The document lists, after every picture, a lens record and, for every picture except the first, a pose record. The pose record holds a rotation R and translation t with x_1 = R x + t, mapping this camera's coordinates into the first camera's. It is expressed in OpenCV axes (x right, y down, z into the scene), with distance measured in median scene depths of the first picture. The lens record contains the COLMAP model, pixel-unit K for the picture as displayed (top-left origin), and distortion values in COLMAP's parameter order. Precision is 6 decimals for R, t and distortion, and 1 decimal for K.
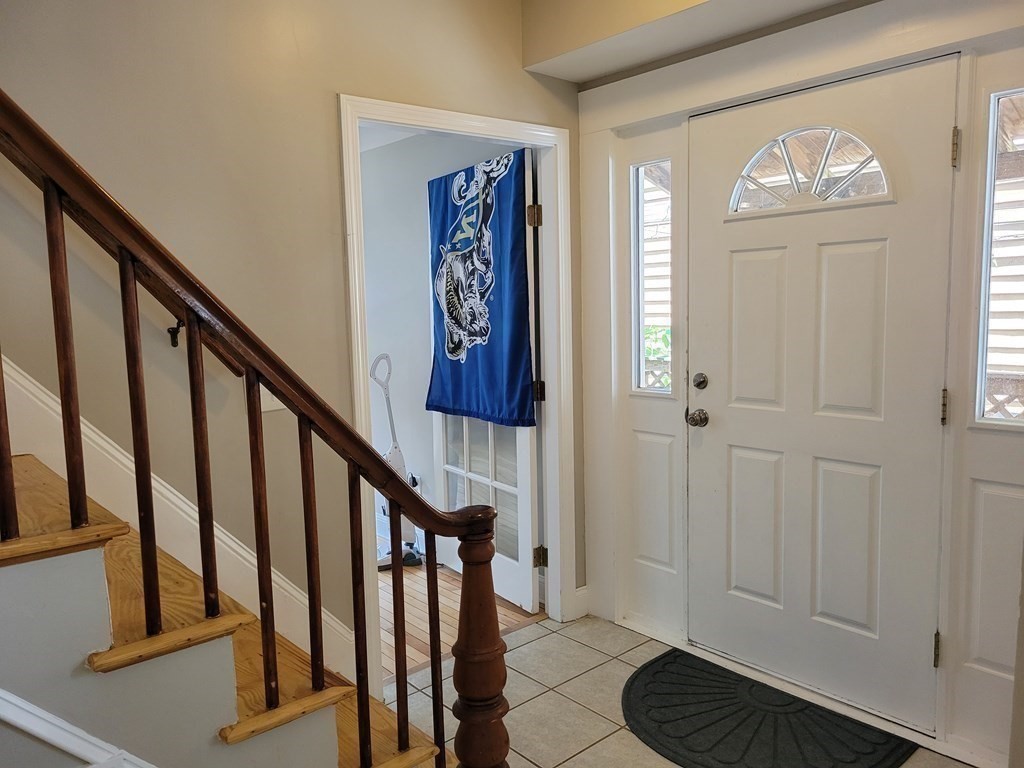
lens RADIAL K [[764.0, 0, 512.7], [0, 764.0, 387.5], [0, 0, 1]] dist [0.030627, -0.005566]
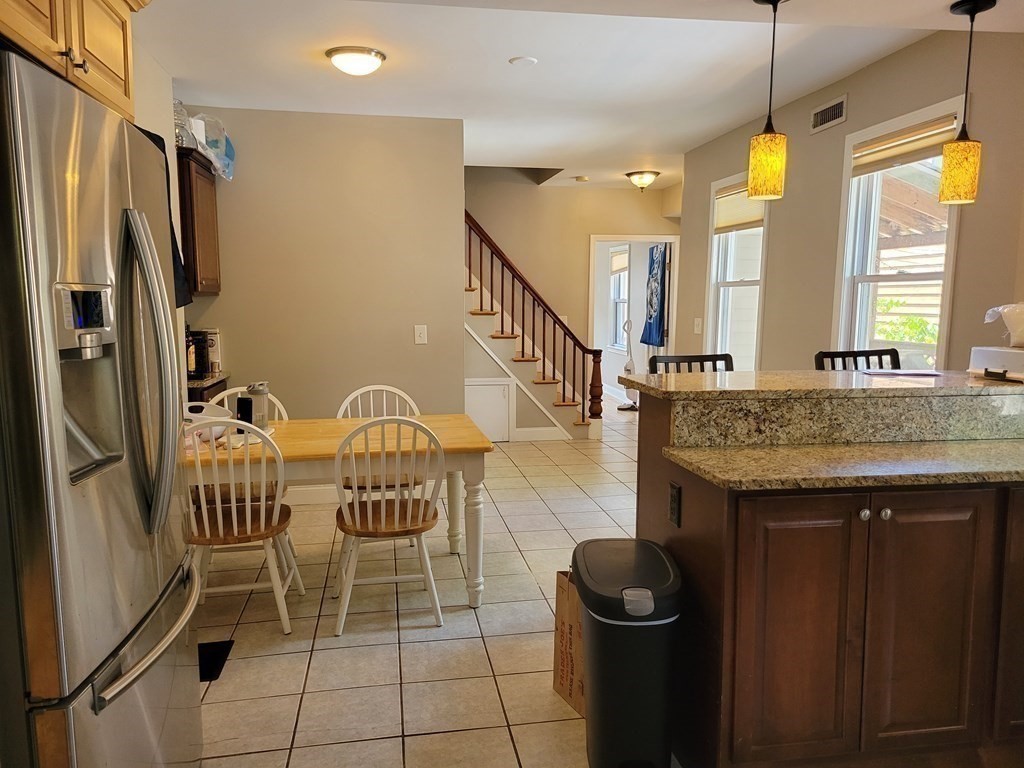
lens RADIAL K [[764.0, 0, 519.3], [0, 764.0, 384.8], [0, 0, 1]] dist [0.030627, -0.005566]
pose [[0.863192, 0.088146, -0.497122, 0.896802], [-0.087290, 0.995869, 0.025011, 0.156251], [0.497273, 0.021804, 0.867320, -1.490797]]
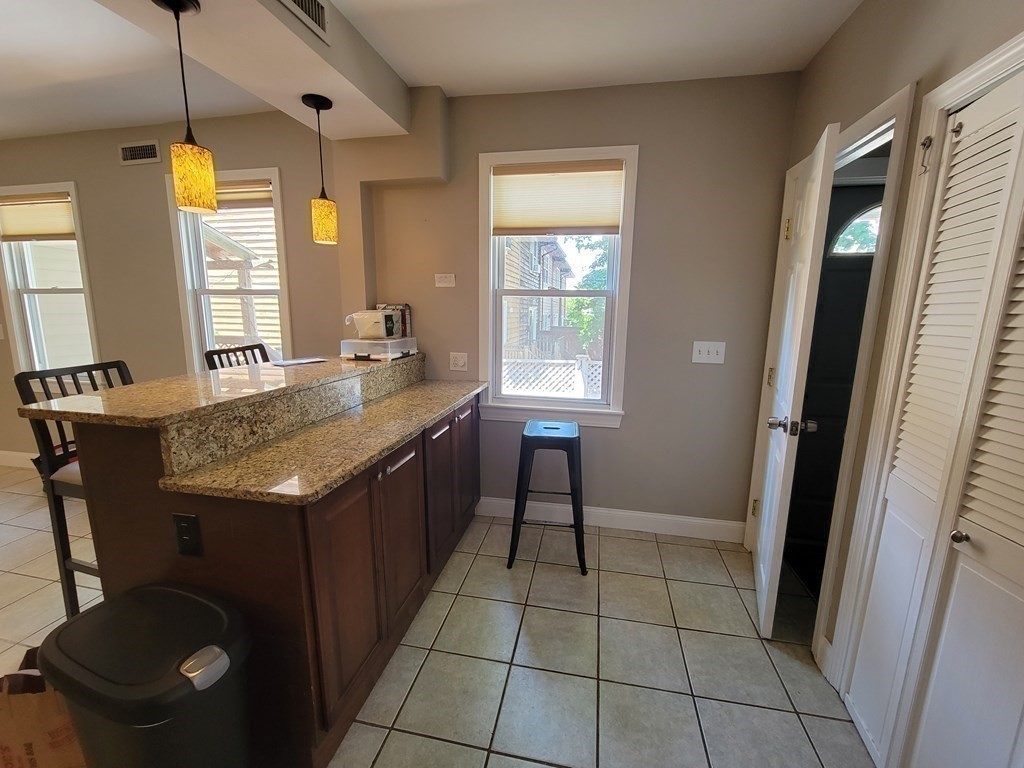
lens RADIAL K [[421.1, 0, 509.3], [0, 421.1, 383.5], [0, 0, 1]] dist [0.003017, -0.001483]
pose [[0.789629, -0.070972, 0.609466, 0.695362], [0.039404, 0.997103, 0.065060, 0.131283], [-0.612318, -0.027358, 0.790138, -1.262017]]
